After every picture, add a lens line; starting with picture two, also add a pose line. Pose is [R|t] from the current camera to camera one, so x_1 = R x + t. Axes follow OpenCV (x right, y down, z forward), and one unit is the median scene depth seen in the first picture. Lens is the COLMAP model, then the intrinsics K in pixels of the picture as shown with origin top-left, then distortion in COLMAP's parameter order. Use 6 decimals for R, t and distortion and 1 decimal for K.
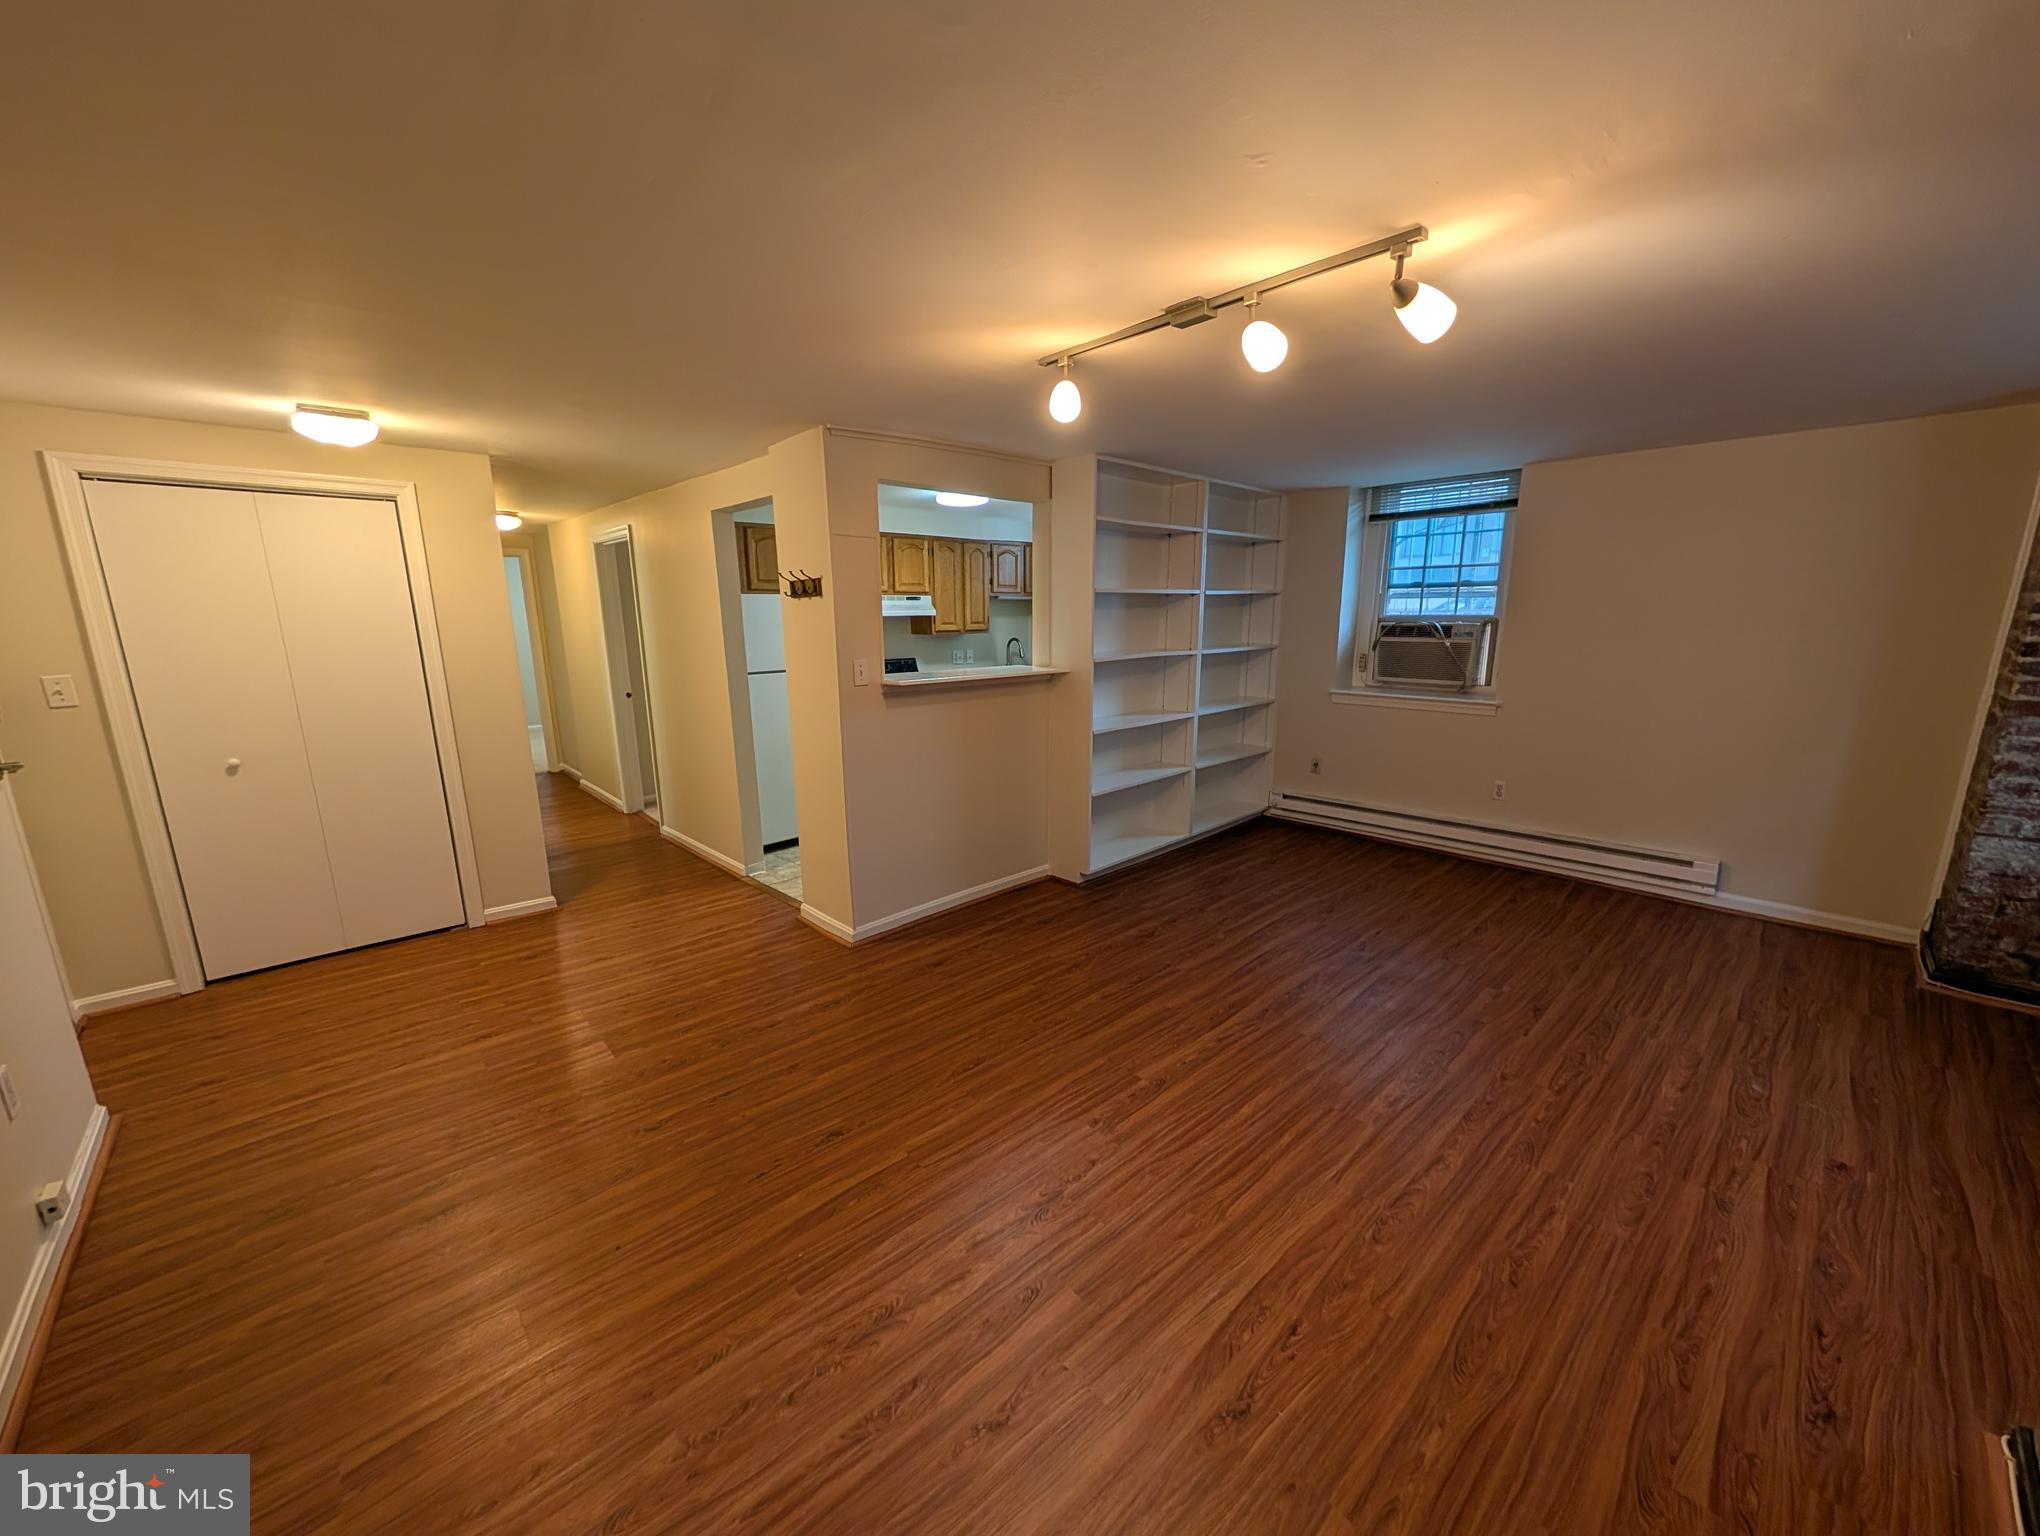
lens RADIAL K [[771.7, 0, 1028.0], [0, 771.7, 775.4], [0, 0, 1]] dist [-0.000590, 0.000132]
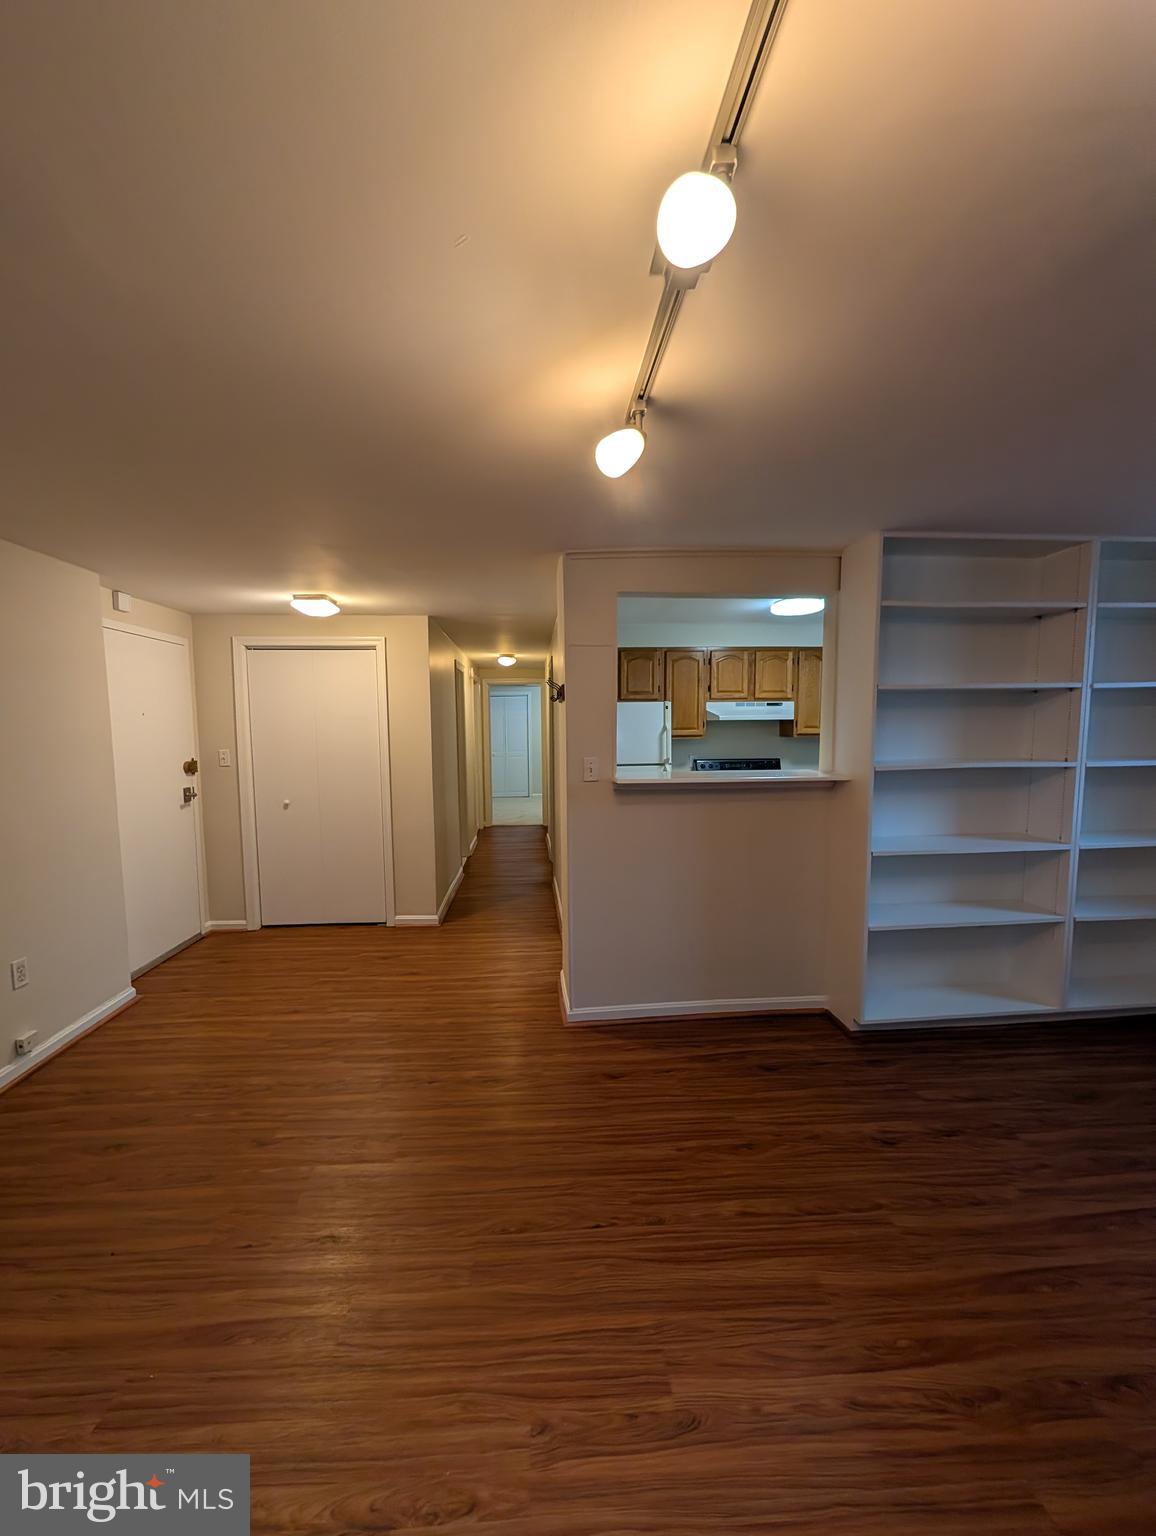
lens RADIAL K [[581.0, 0, 571.0], [0, 581.0, 771.6], [0, 0, 1]] dist [-0.000590, 0.000132]
pose [[0.769602, 0.052638, -0.636351, 0.231750], [-0.128864, 0.988894, -0.074048, -0.055688], [0.625386, 0.138990, 0.767837, 0.303971]]
